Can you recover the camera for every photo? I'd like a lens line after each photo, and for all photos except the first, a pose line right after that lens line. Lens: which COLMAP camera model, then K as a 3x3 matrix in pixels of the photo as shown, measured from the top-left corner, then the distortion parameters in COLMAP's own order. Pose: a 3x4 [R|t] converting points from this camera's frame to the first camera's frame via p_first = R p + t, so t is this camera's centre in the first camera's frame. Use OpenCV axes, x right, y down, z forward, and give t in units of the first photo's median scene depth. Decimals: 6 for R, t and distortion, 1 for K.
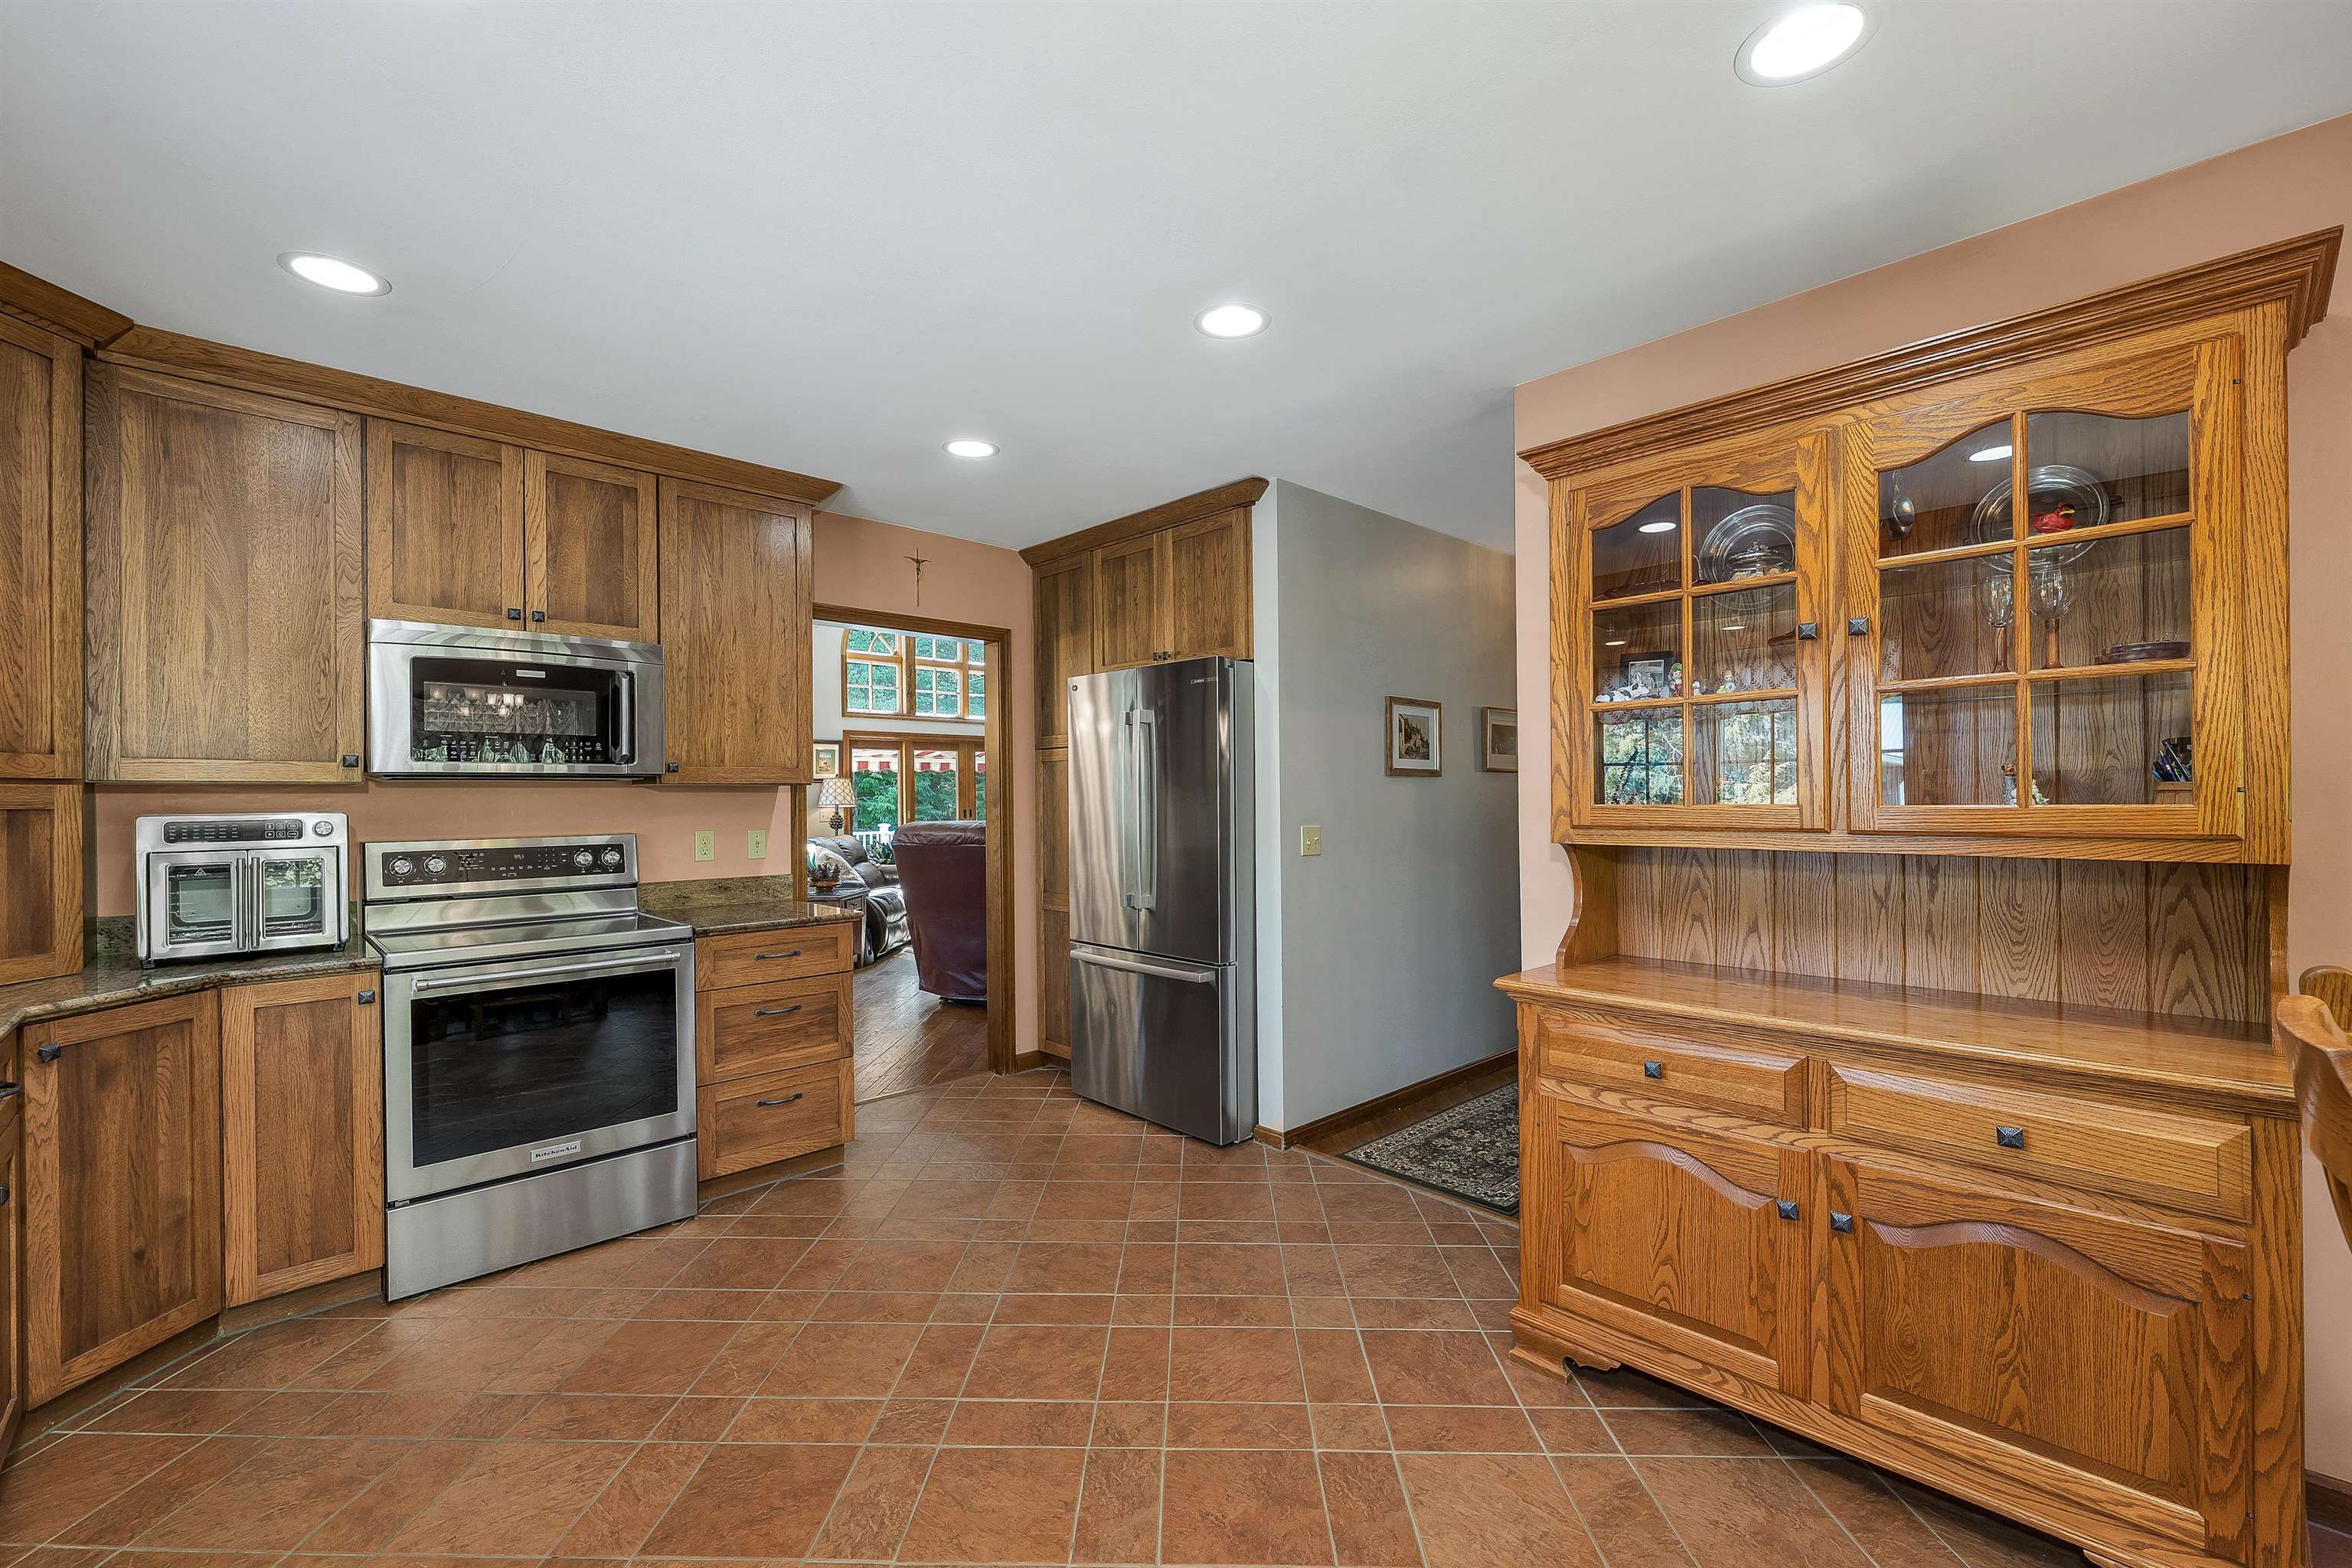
lens RADIAL K [[973.2, 0, 1183.3], [0, 973.2, 795.7], [0, 0, 1]] dist [0.001079, -0.000624]
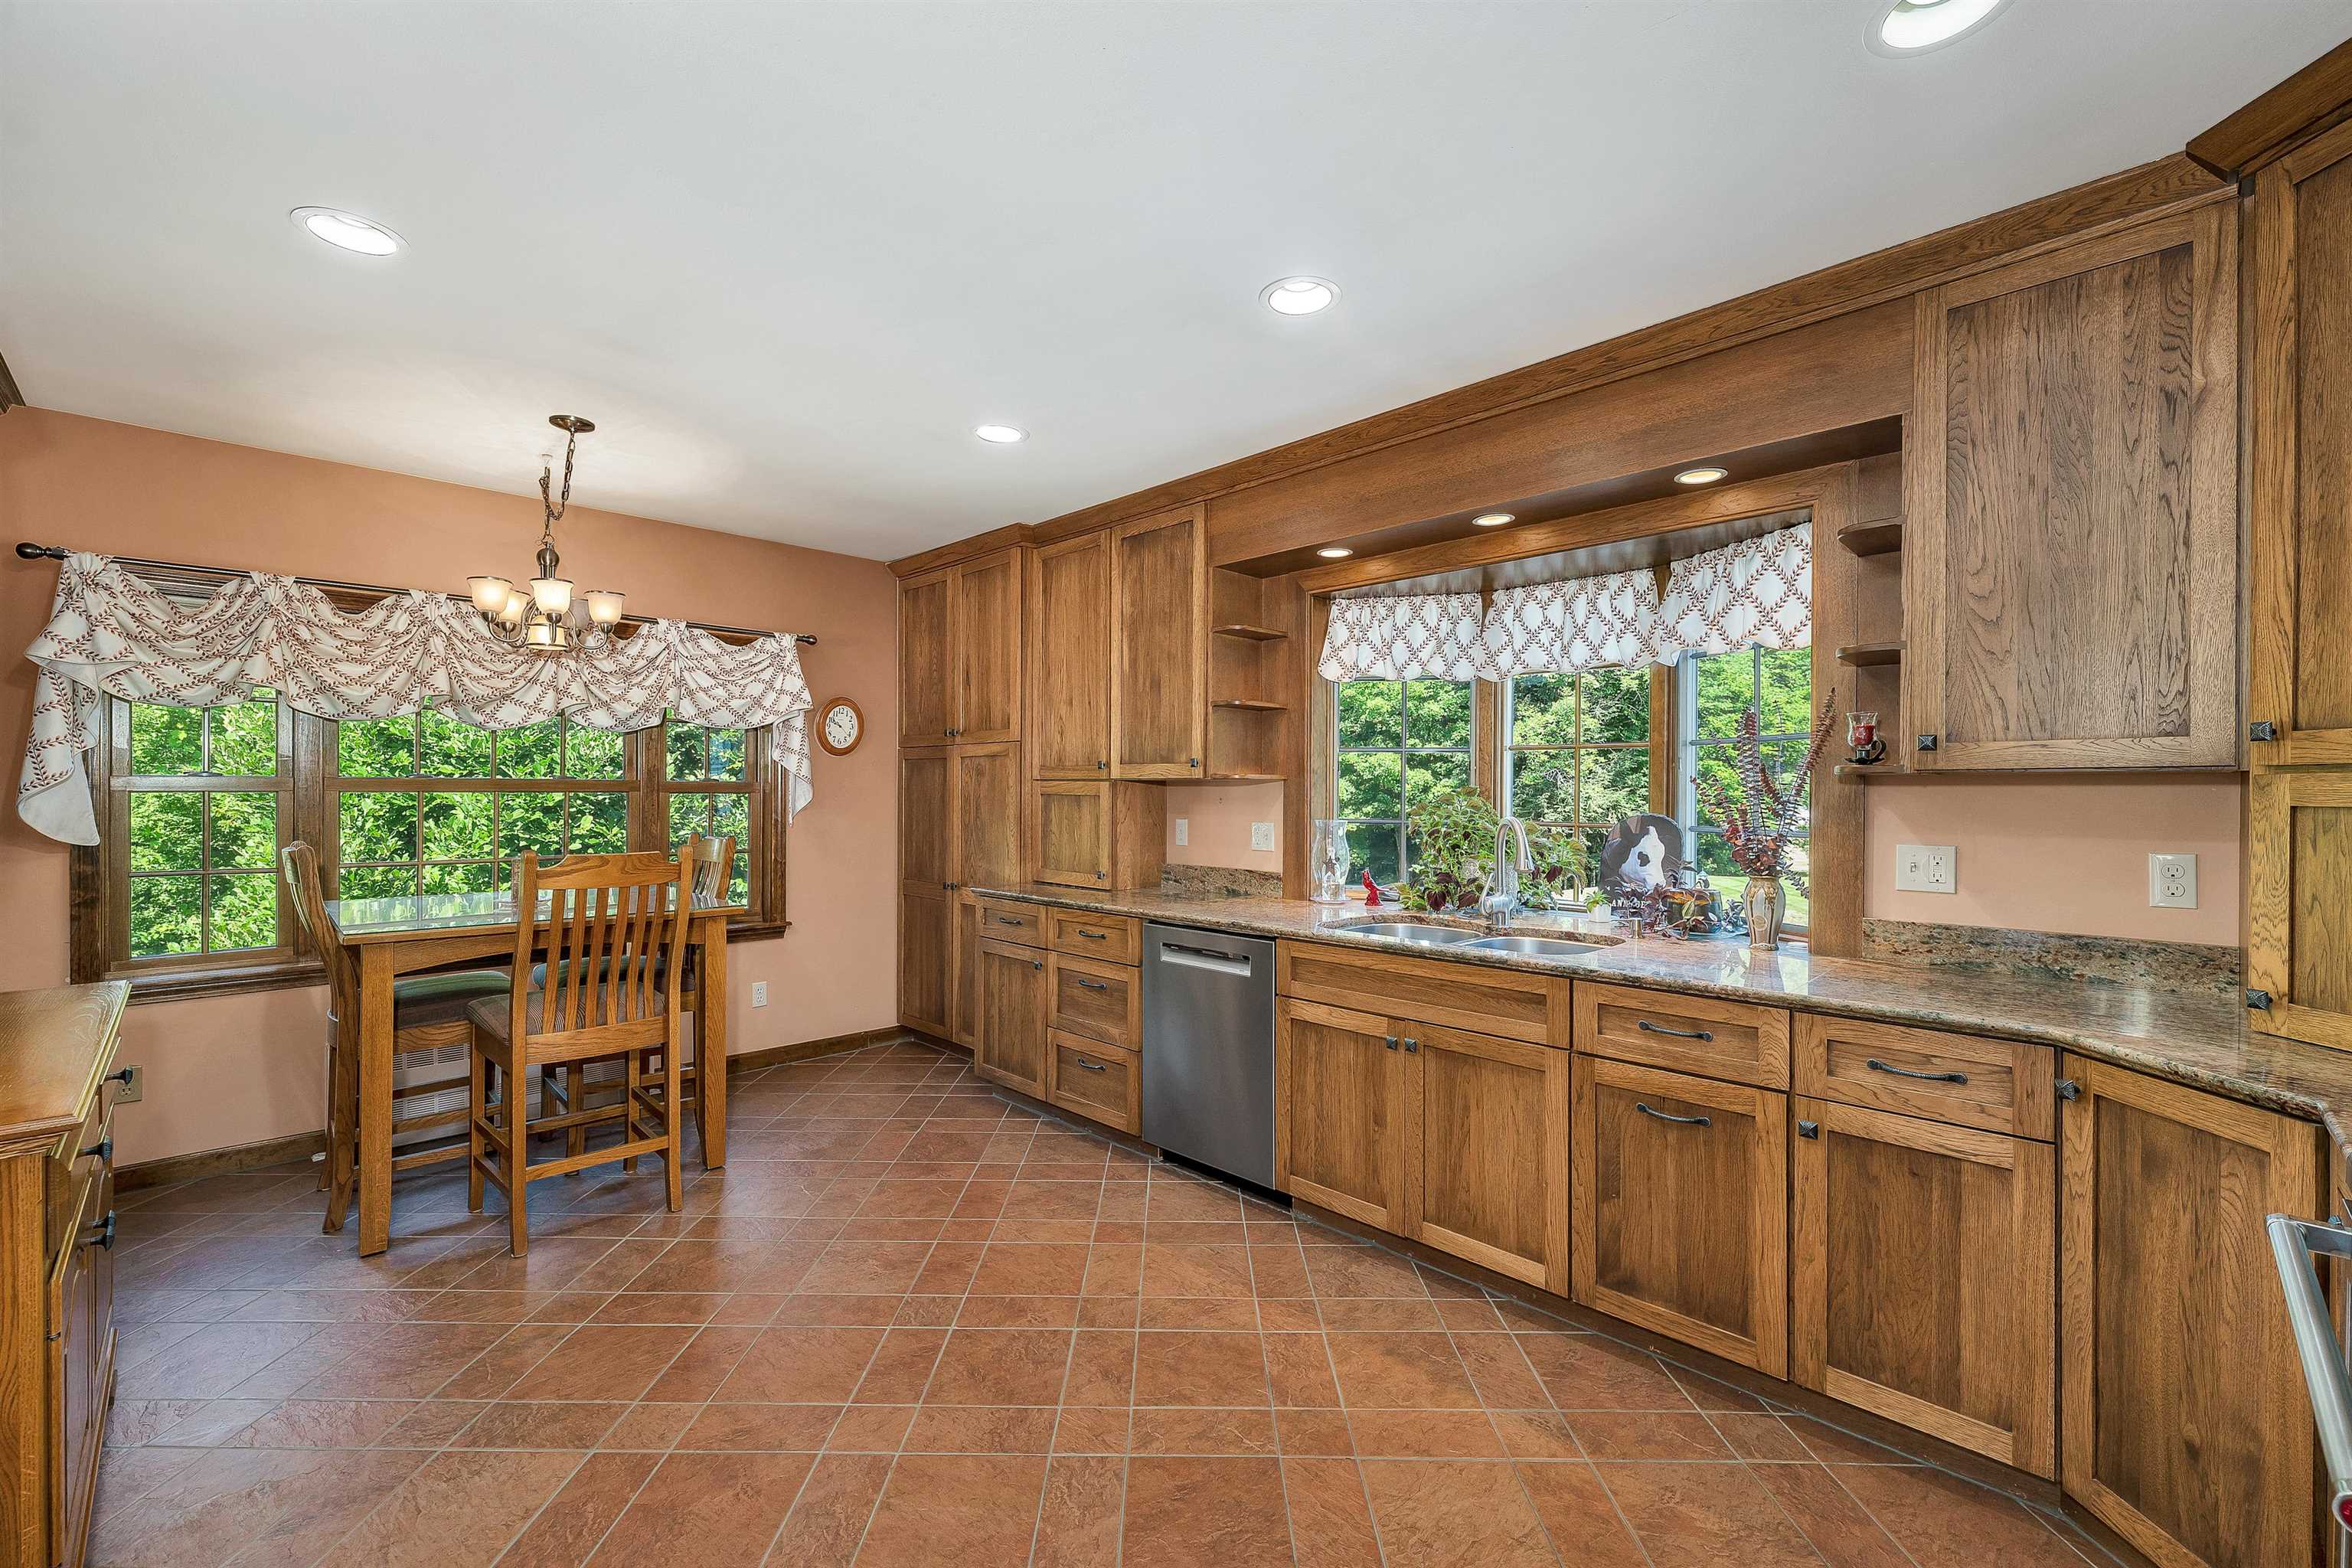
lens RADIAL K [[973.2, 0, 1175.1], [0, 973.2, 796.7], [0, 0, 1]] dist [0.001079, -0.000624]
pose [[-0.999968, 0.001049, -0.007888, -0.232264], [0.001014, 0.999990, 0.004375, 0.001665], [0.007893, 0.004367, -0.999959, 1.141636]]
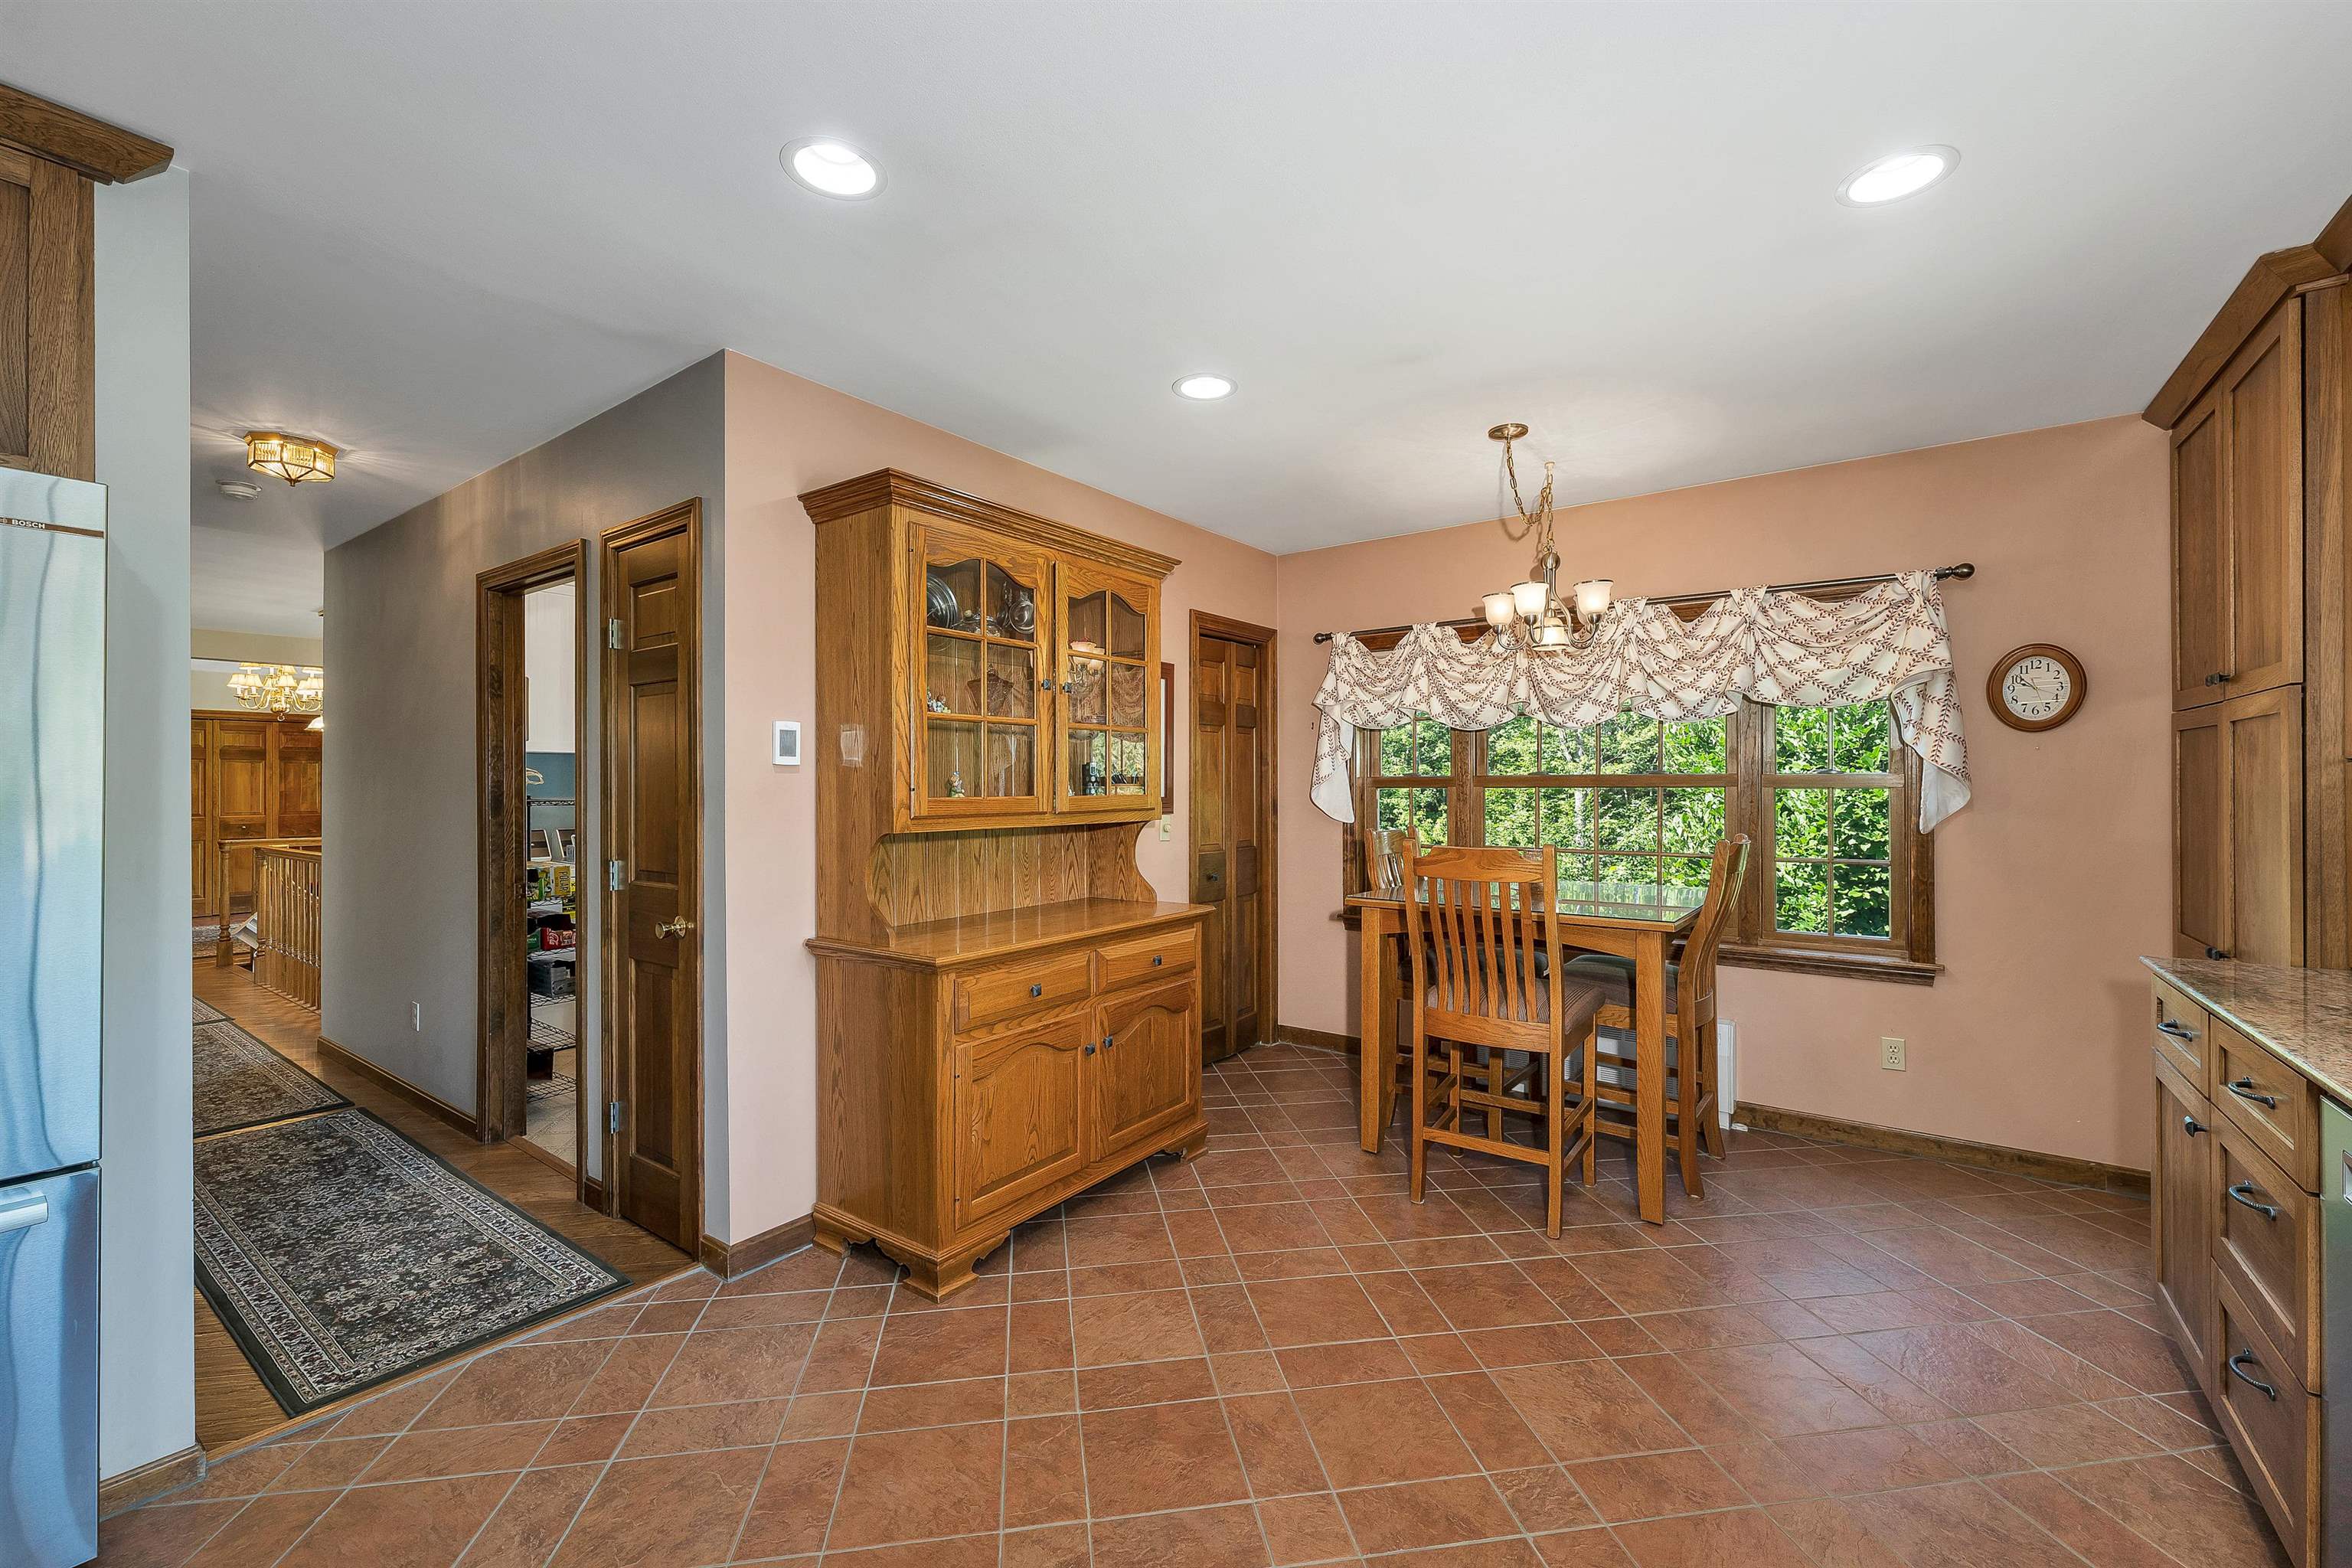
lens RADIAL K [[973.2, 0, 1163.4], [0, 973.2, 776.5], [0, 0, 1]] dist [0.001079, -0.000624]
pose [[-0.161403, 0.014154, 0.986787, -0.575605], [0.002539, 0.999900, -0.013927, 0.001754], [-0.986885, 0.000257, -0.161423, 0.673585]]
